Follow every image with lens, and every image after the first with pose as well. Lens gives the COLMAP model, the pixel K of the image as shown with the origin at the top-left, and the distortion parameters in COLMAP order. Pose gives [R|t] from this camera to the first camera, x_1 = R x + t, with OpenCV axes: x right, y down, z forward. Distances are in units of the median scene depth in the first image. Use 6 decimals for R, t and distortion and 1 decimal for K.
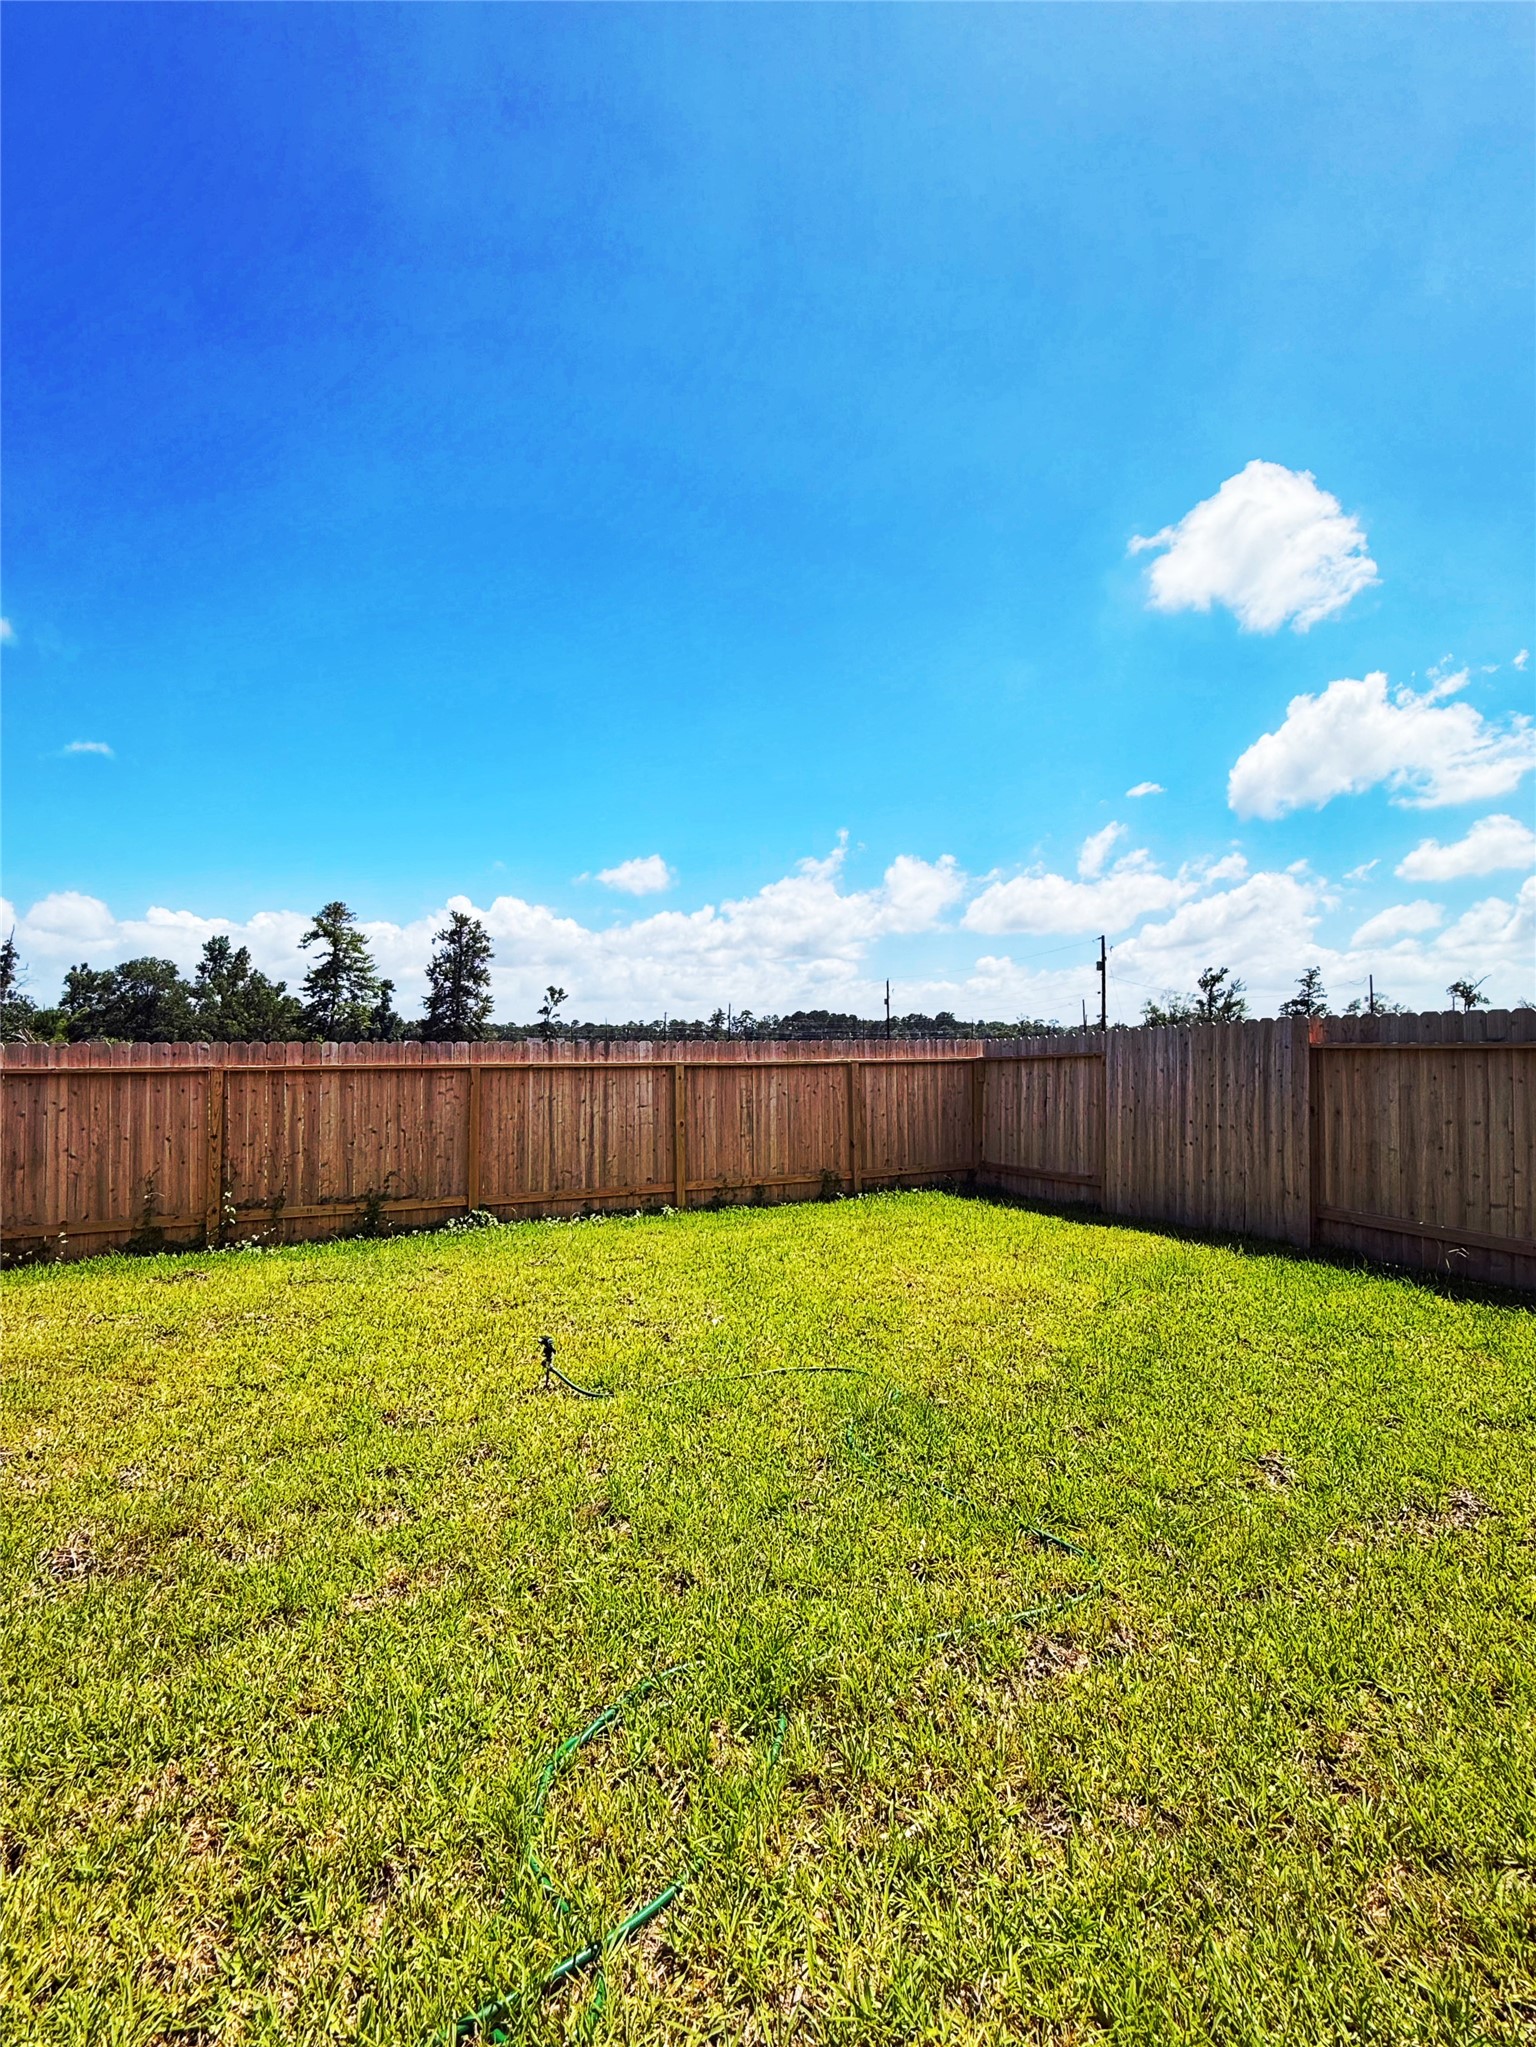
lens RADIAL K [[871.9, 0, 768.0], [0, 871.9, 1023.5], [0, 0, 1]] dist [0.001643, 0.000067]
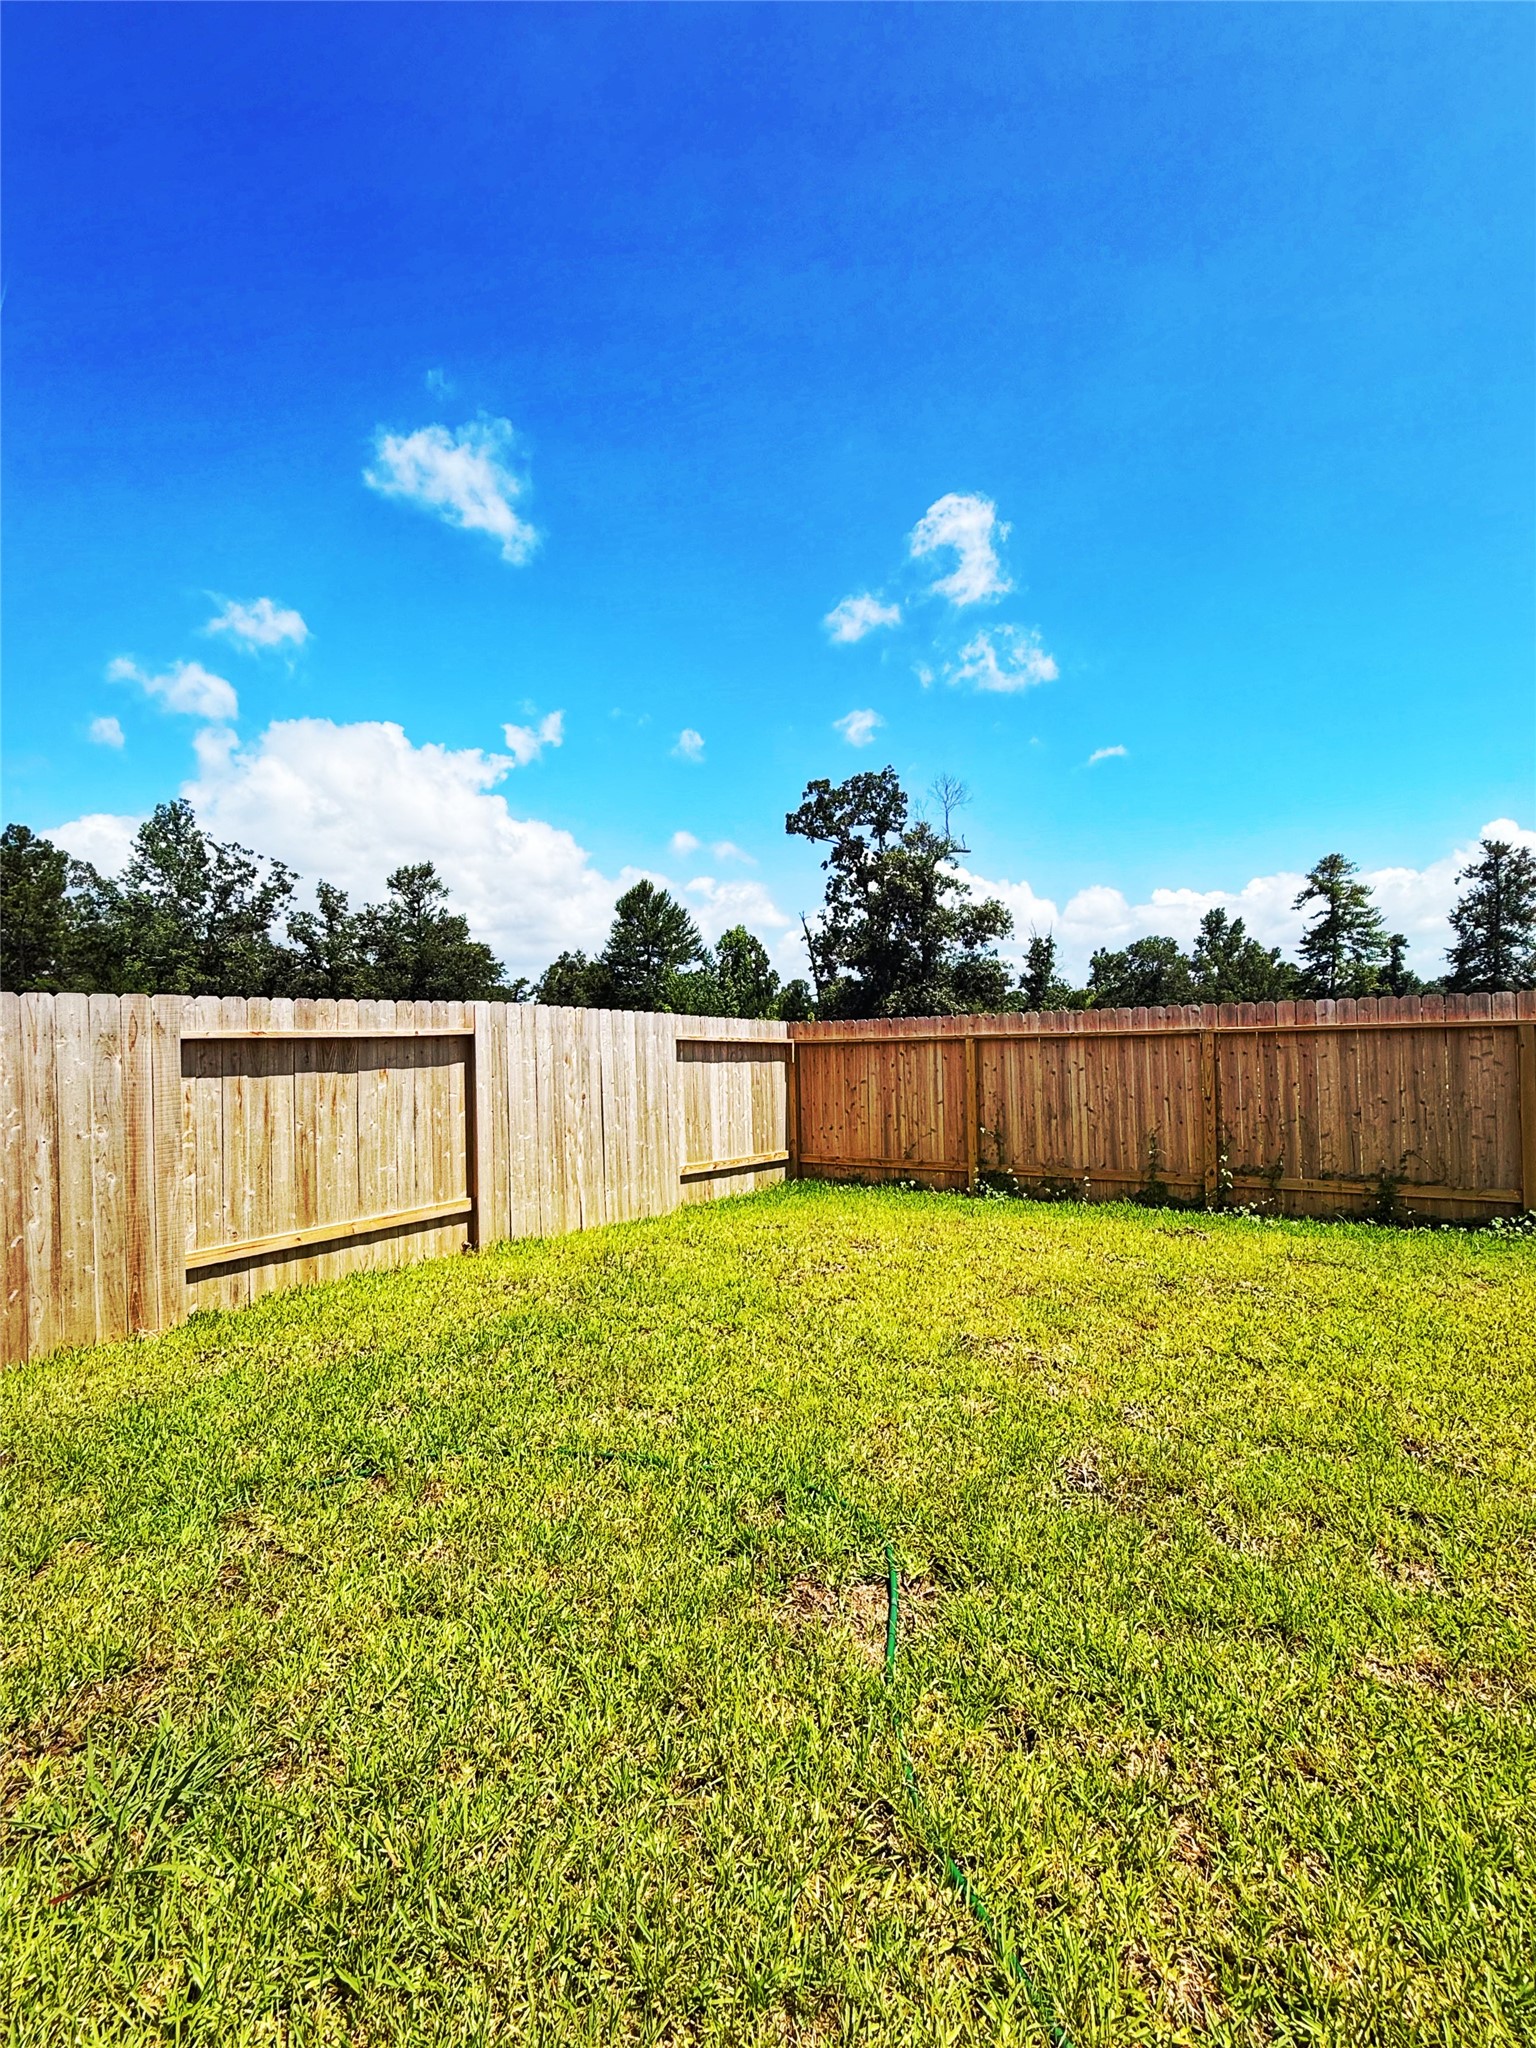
lens RADIAL K [[831.9, 0, 855.3], [0, 831.9, 1061.9], [0, 0, 1]] dist [0.002747, -0.000365]
pose [[0.536679, -0.016731, -0.843620, -0.050616], [0.059342, 0.998076, 0.017957, 0.047747], [0.841697, -0.059699, 0.536640, 0.157763]]
